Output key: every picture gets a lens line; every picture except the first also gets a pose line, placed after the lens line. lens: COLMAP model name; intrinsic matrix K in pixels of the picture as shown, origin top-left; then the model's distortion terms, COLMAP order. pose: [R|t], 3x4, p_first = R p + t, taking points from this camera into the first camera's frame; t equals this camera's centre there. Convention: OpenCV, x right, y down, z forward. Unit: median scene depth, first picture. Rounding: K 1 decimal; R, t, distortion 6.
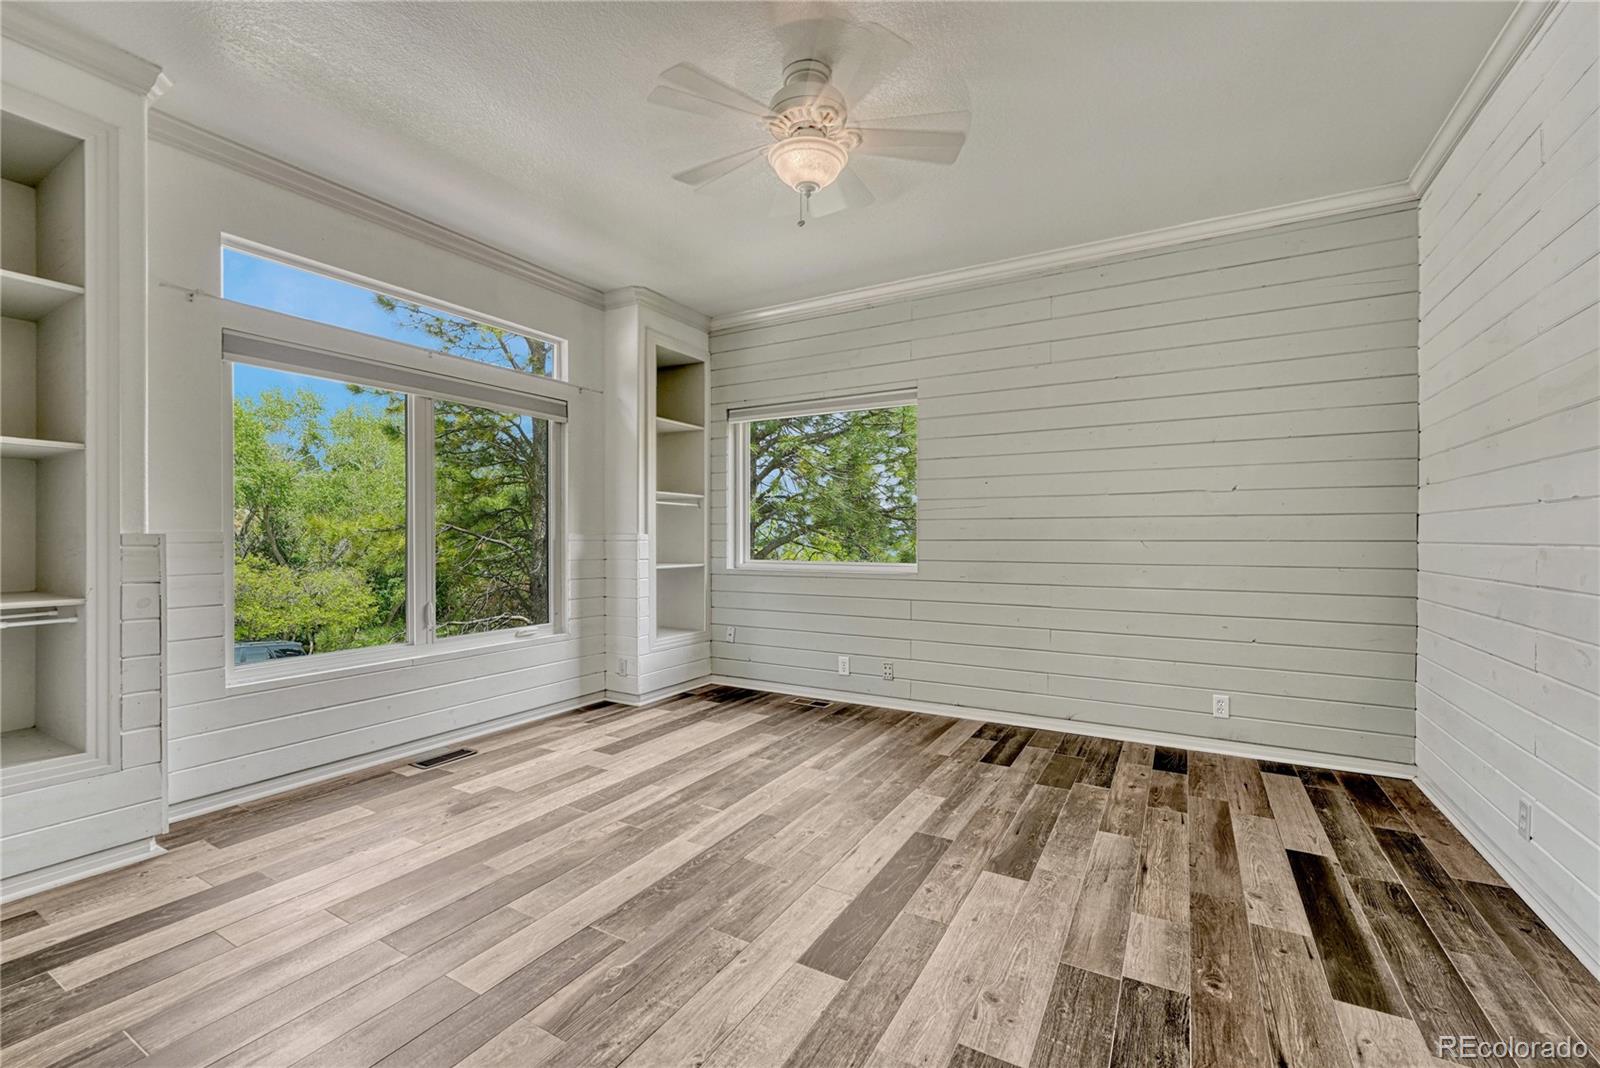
lens RADIAL K [[659.8, 0, 798.7], [0, 659.8, 536.5], [0, 0, 1]] dist [0.001999, 0.000337]
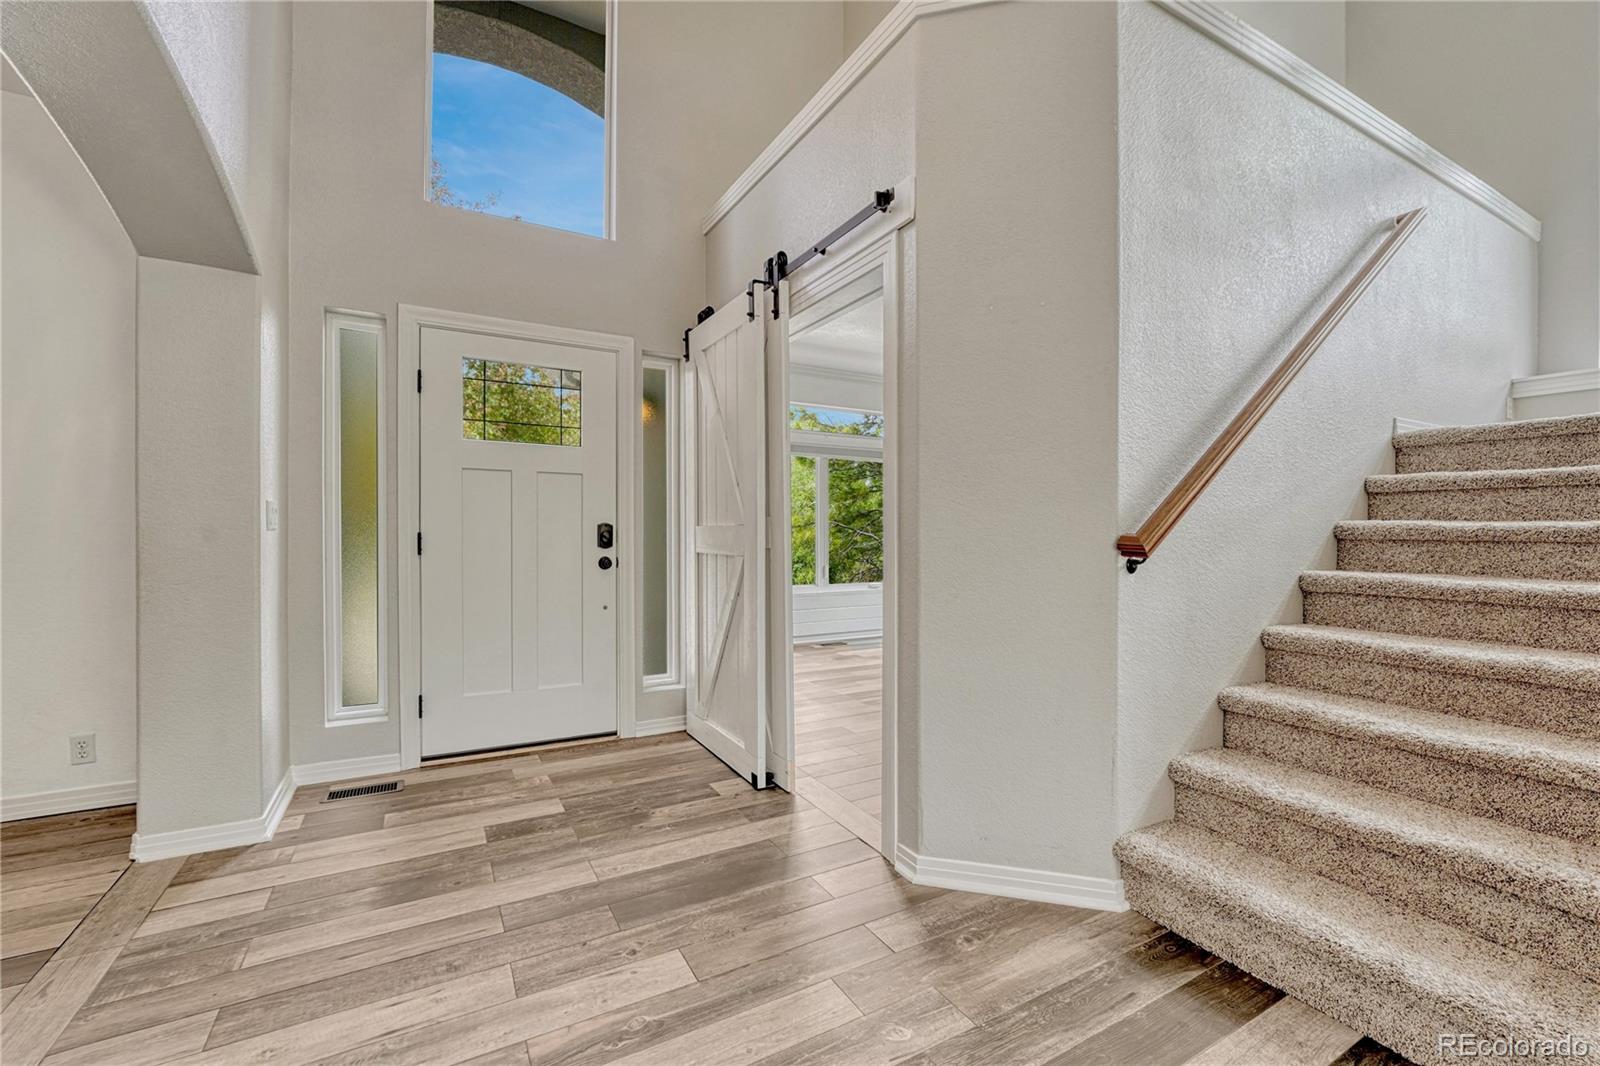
lens RADIAL K [[659.8, 0, 799.7], [0, 659.8, 531.9], [0, 0, 1]] dist [0.001999, 0.000337]
pose [[0.855135, 0.005342, -0.518378, 0.128268], [-0.005566, 0.999984, 0.001122, 0.001493], [0.518375, 0.001926, 0.855151, -0.236442]]
